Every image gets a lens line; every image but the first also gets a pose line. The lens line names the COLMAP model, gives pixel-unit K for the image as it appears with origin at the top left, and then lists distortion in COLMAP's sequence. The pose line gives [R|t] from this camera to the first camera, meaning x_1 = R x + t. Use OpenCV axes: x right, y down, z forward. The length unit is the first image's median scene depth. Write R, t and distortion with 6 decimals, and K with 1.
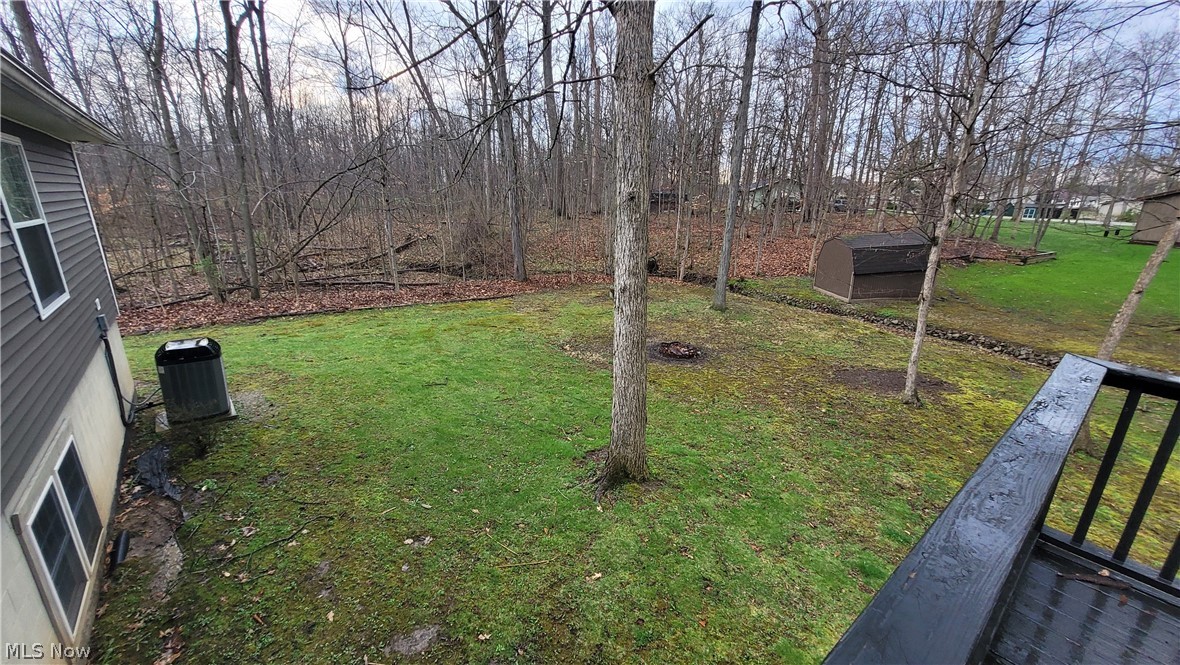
lens RADIAL K [[465.1, 0, 590.0], [0, 465.1, 332.5], [0, 0, 1]] dist [0.001734, 0.000342]
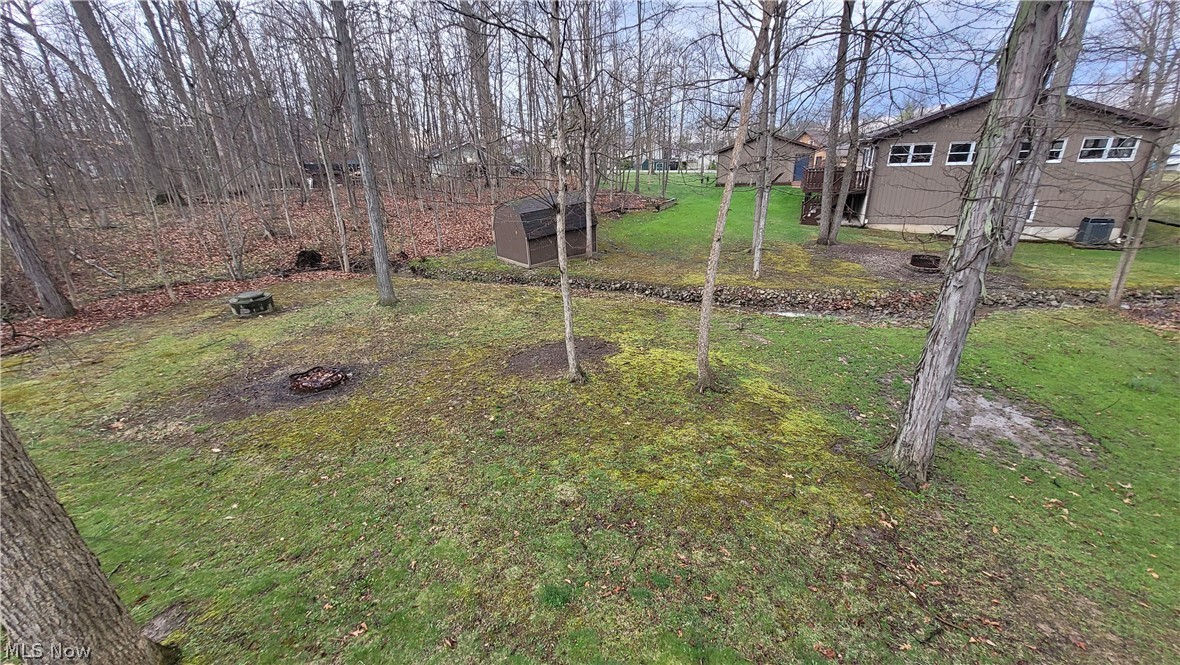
lens RADIAL K [[465.1, 0, 590.0], [0, 465.1, 332.5], [0, 0, 1]] dist [0.001734, 0.000342]
pose [[0.827088, -0.231777, 0.512059, 0.184515], [0.198110, 0.972767, 0.120320, -0.038362], [-0.526001, 0.001929, 0.850482, 0.133706]]
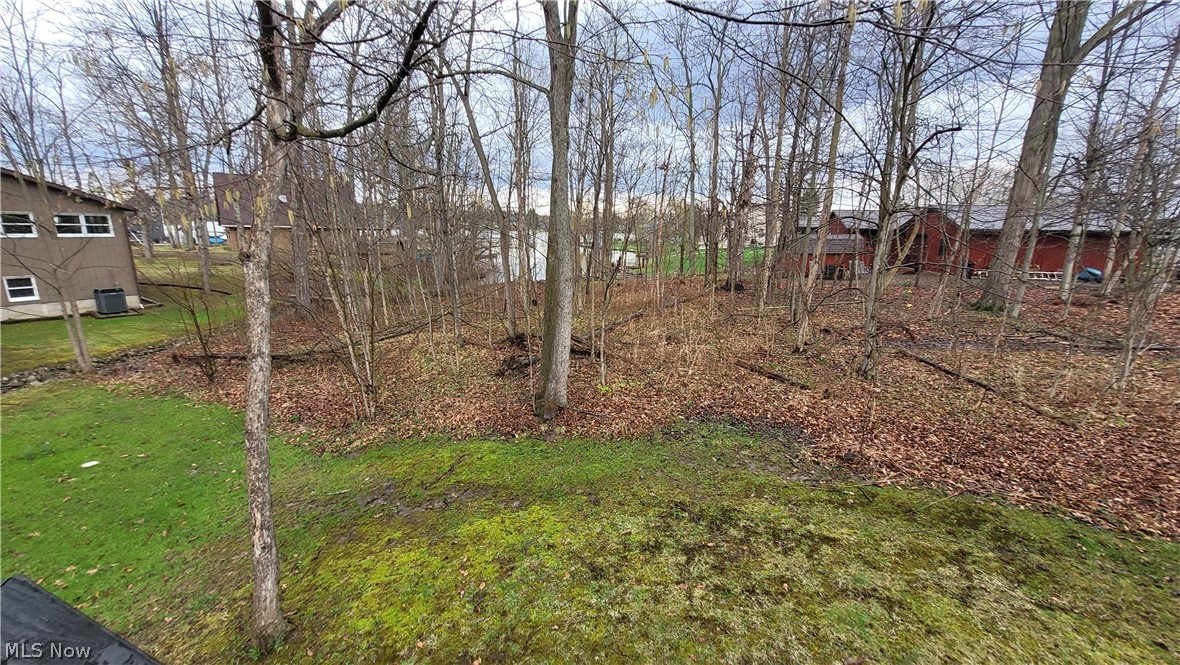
lens RADIAL K [[465.1, 0, 590.0], [0, 465.1, 332.5], [0, 0, 1]] dist [0.001734, 0.000342]
pose [[-0.473952, -0.214214, 0.854097, 0.254192], [0.223582, 0.908894, 0.352026, 0.061921], [-0.851693, 0.357804, -0.382878, -0.212717]]
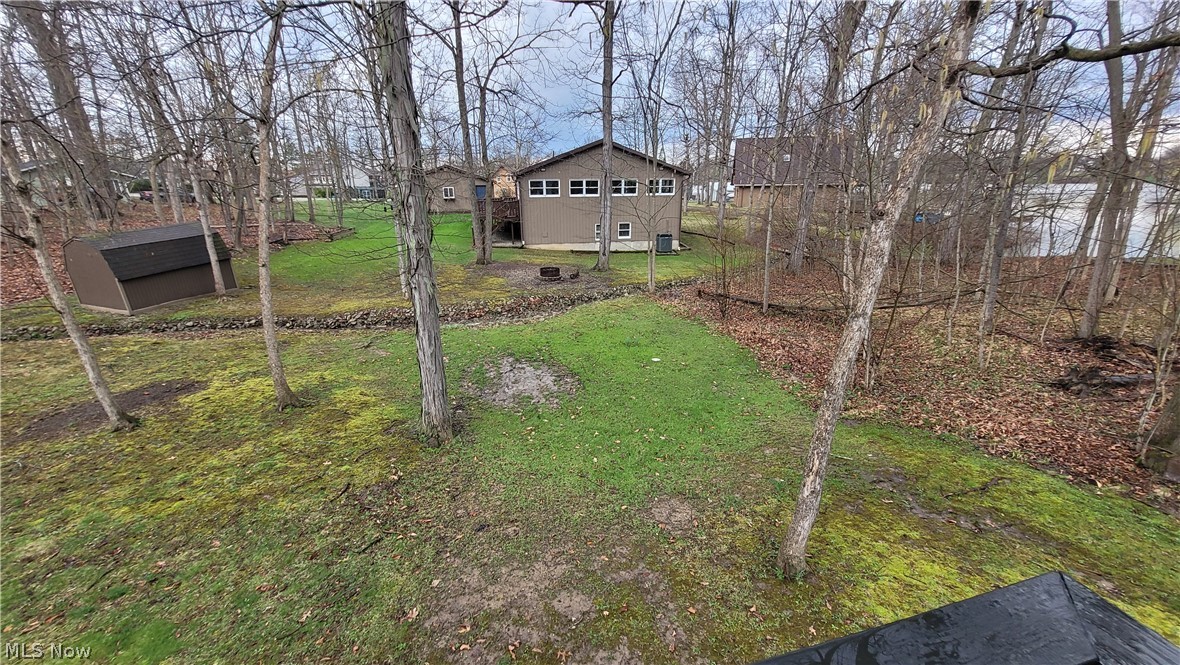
lens RADIAL K [[465.1, 0, 590.0], [0, 465.1, 332.5], [0, 0, 1]] dist [0.001734, 0.000342]
pose [[0.421078, -0.294635, 0.857837, 0.273332], [0.270711, 0.943488, 0.191172, 0.040737], [-0.865684, 0.151728, 0.477043, -0.136405]]
